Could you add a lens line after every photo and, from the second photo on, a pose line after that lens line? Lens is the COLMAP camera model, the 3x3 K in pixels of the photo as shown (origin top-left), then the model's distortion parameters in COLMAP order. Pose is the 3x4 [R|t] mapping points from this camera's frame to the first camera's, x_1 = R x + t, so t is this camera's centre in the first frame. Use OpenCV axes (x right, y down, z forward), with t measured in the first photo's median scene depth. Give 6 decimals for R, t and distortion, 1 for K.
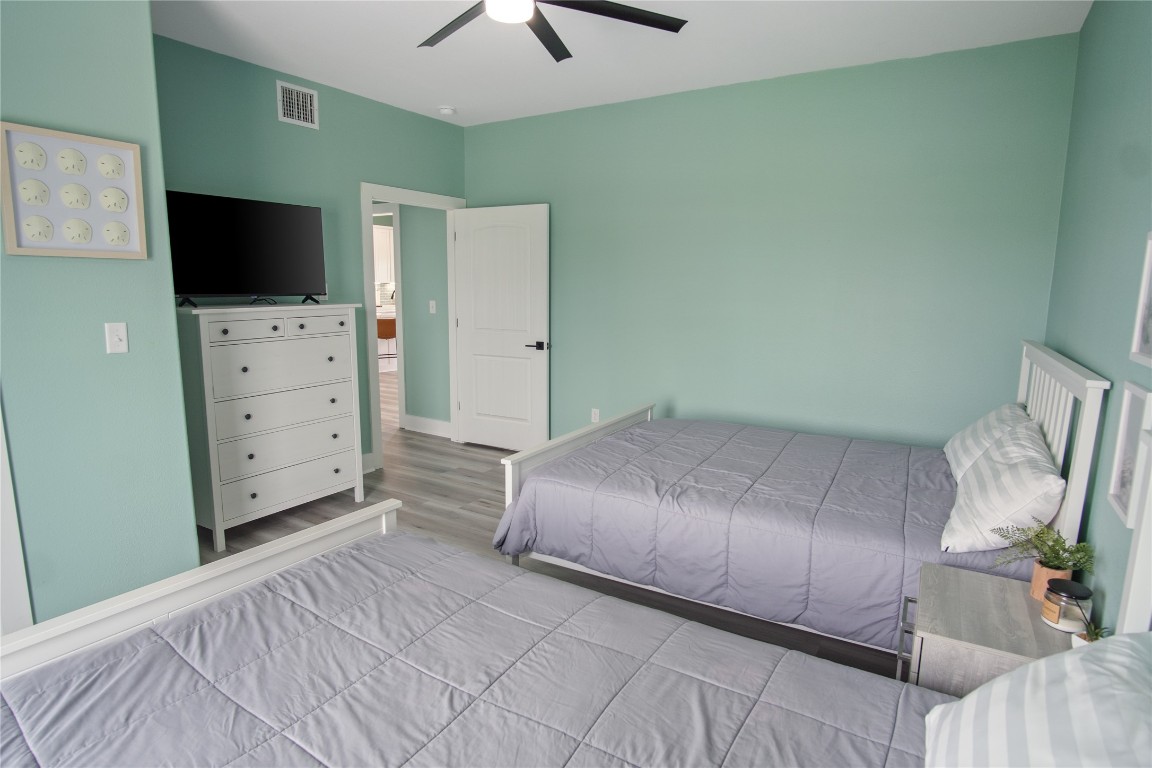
lens RADIAL K [[628.7, 0, 572.9], [0, 628.7, 383.7], [0, 0, 1]] dist [-0.034262, 0.006029]
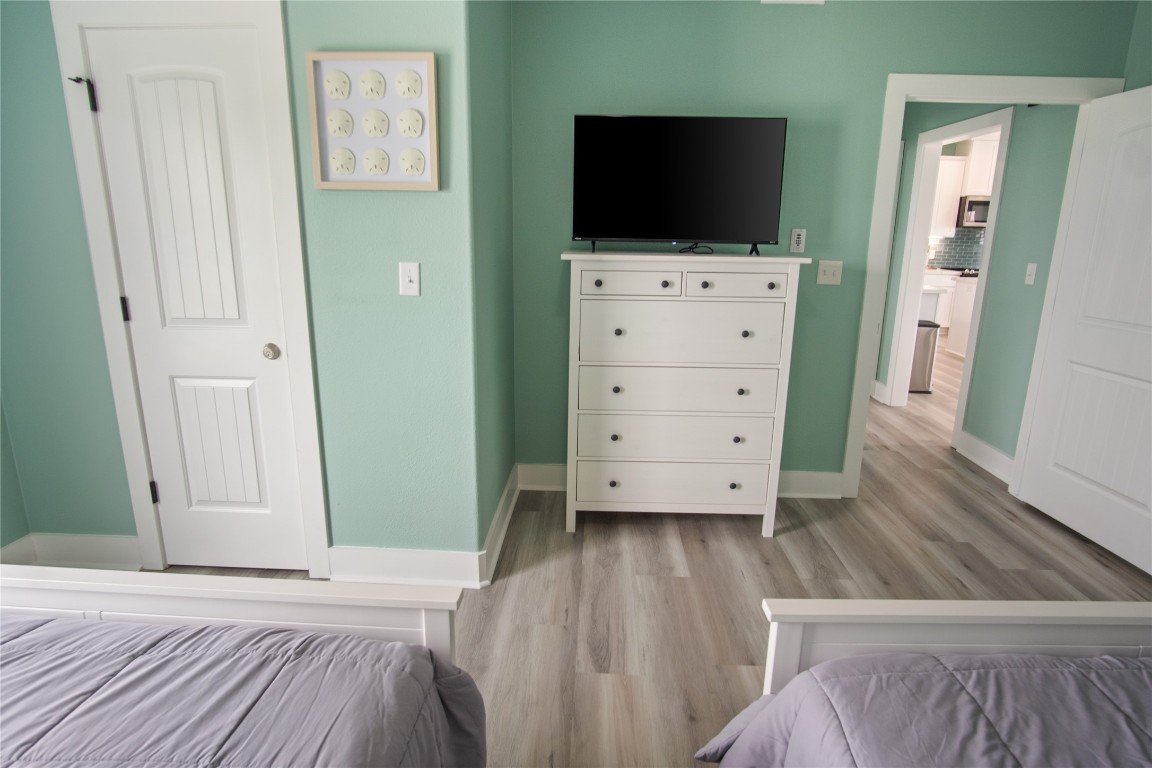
lens RADIAL K [[628.7, 0, 578.1], [0, 628.7, 382.1], [0, 0, 1]] dist [-0.034262, 0.006029]
pose [[0.500641, 0.202805, -0.841563, 0.143241], [-0.148163, 0.977899, 0.147519, -0.070207], [0.852881, 0.050834, 0.519624, 0.523292]]
